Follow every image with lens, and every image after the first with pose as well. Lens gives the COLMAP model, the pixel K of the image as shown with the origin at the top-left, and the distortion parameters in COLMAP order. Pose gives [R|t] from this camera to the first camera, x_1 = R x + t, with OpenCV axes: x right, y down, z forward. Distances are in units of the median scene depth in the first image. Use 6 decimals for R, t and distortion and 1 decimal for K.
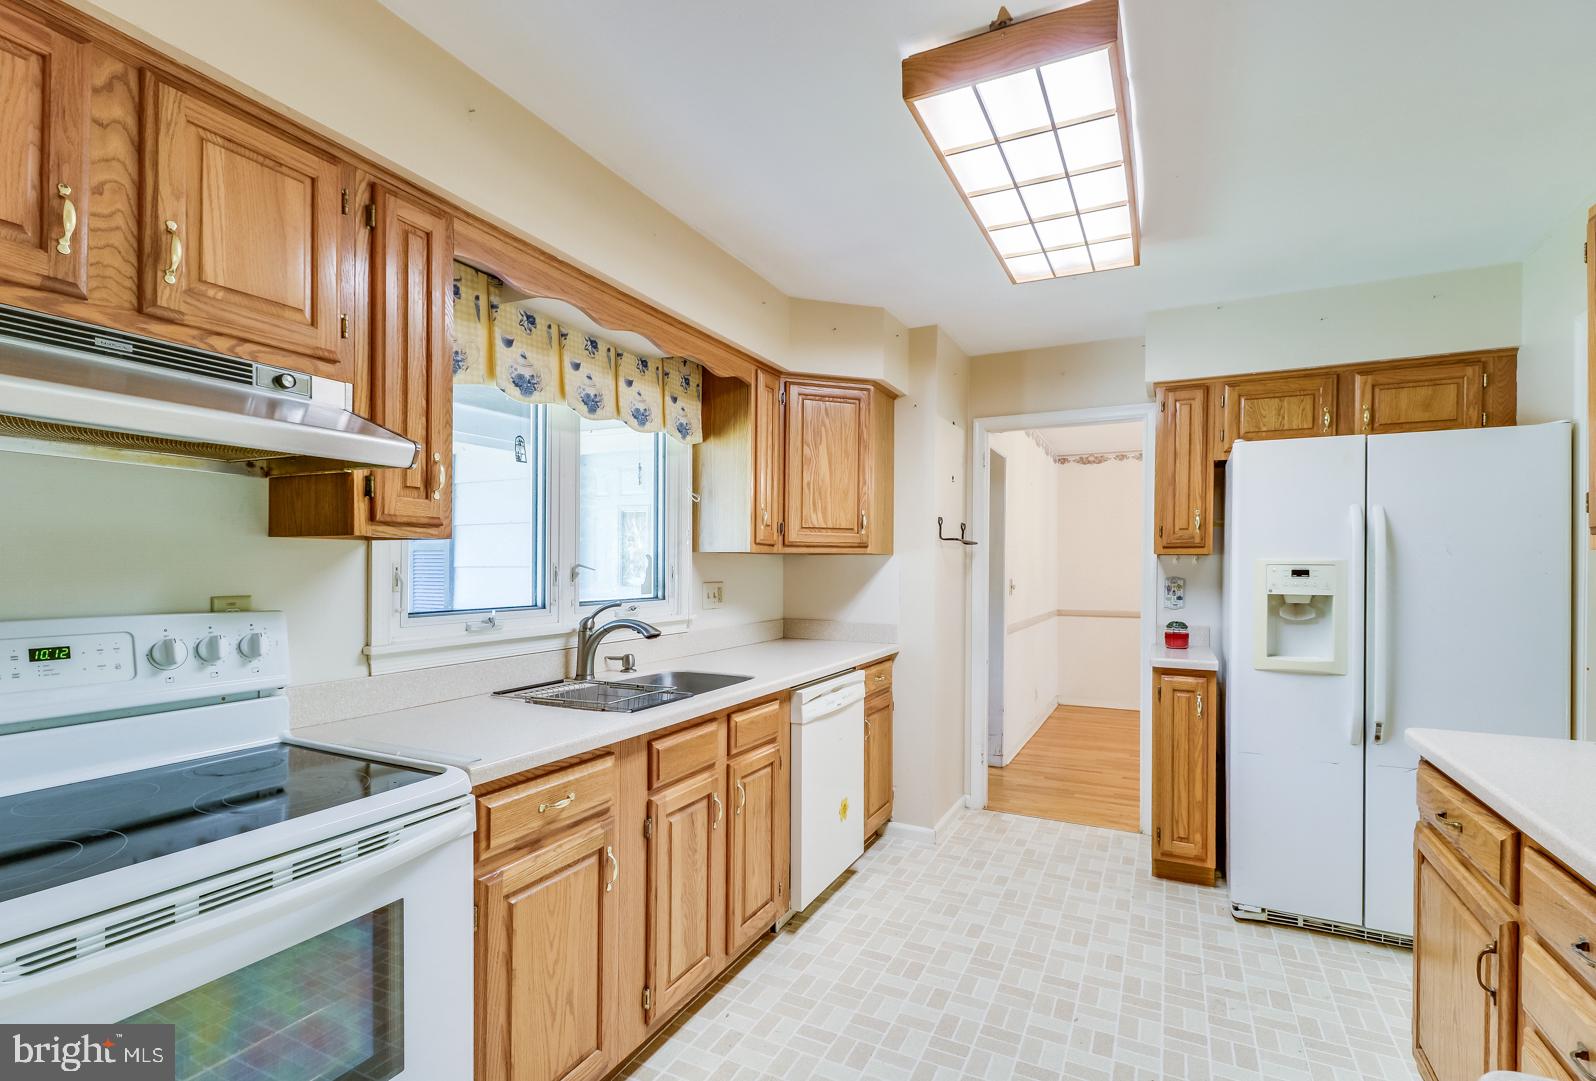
lens RADIAL K [[729.2, 0, 796.7], [0, 729.2, 571.2], [0, 0, 1]] dist [0.000036, -0.000283]
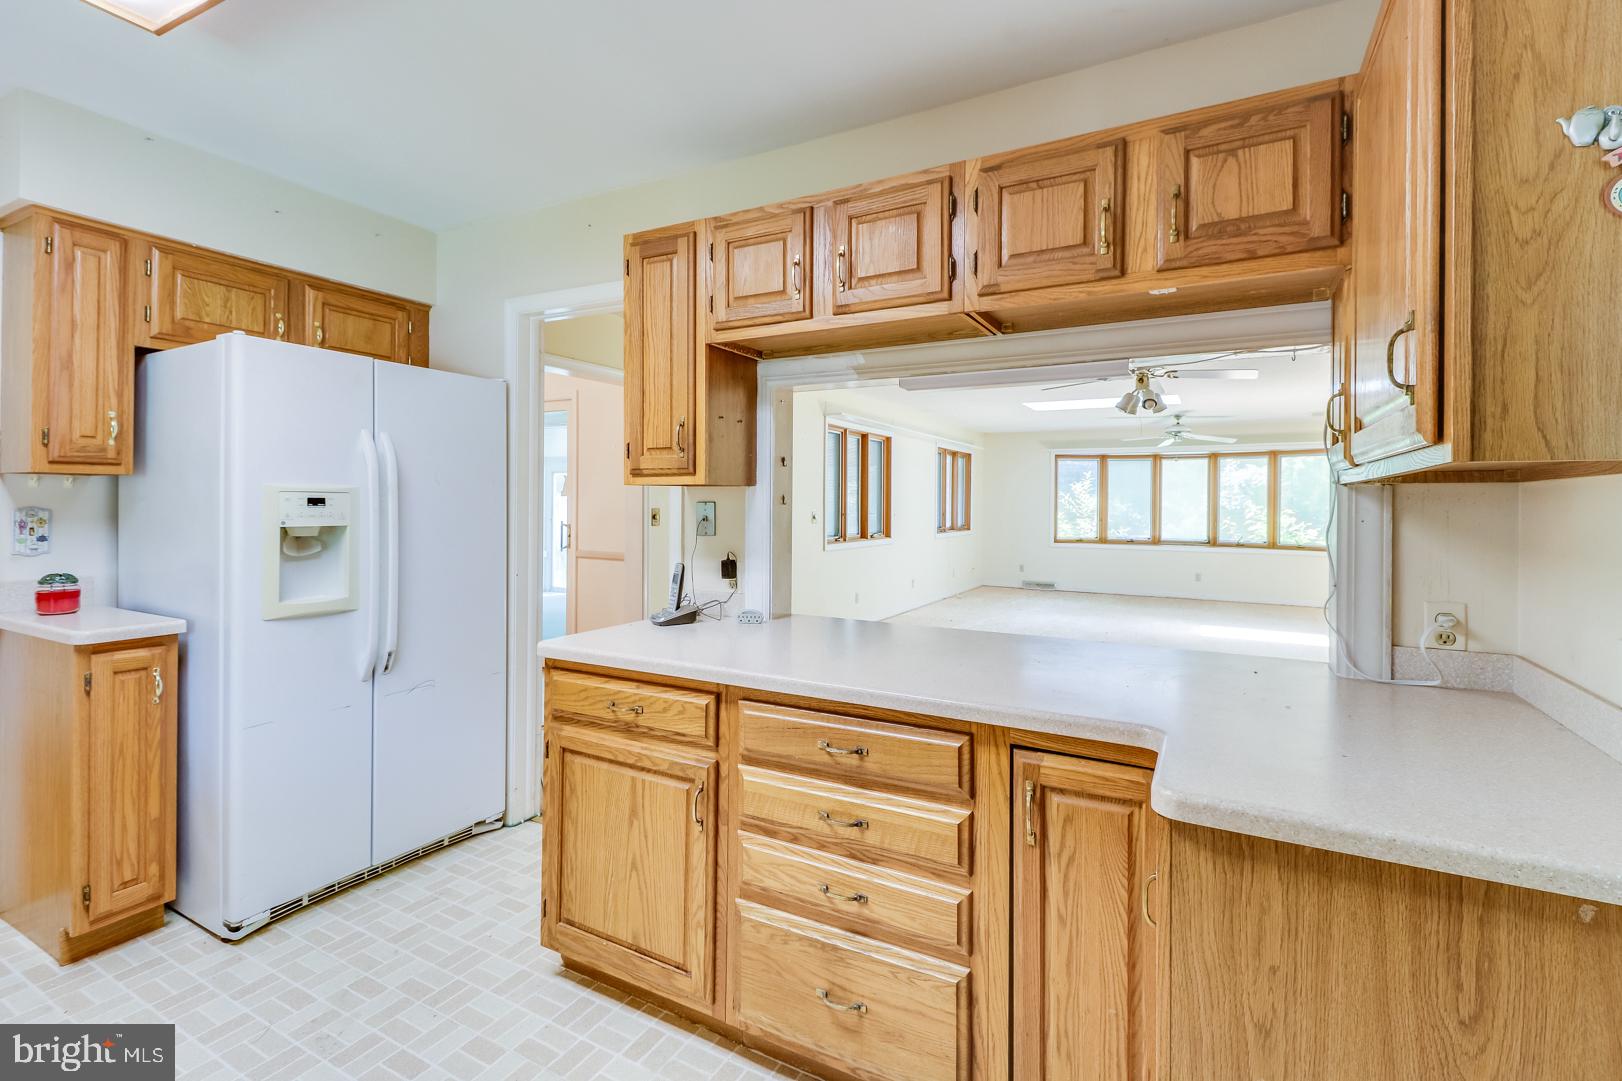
lens RADIAL K [[736.8, 0, 812.0], [0, 736.8, 507.9], [0, 0, 1]] dist [-0.000100, -0.001207]
pose [[0.023208, -0.012014, 0.999658, -0.156339], [-0.003317, 0.999921, 0.012094, -0.001951], [-0.999725, -0.003597, 0.023166, 0.336298]]
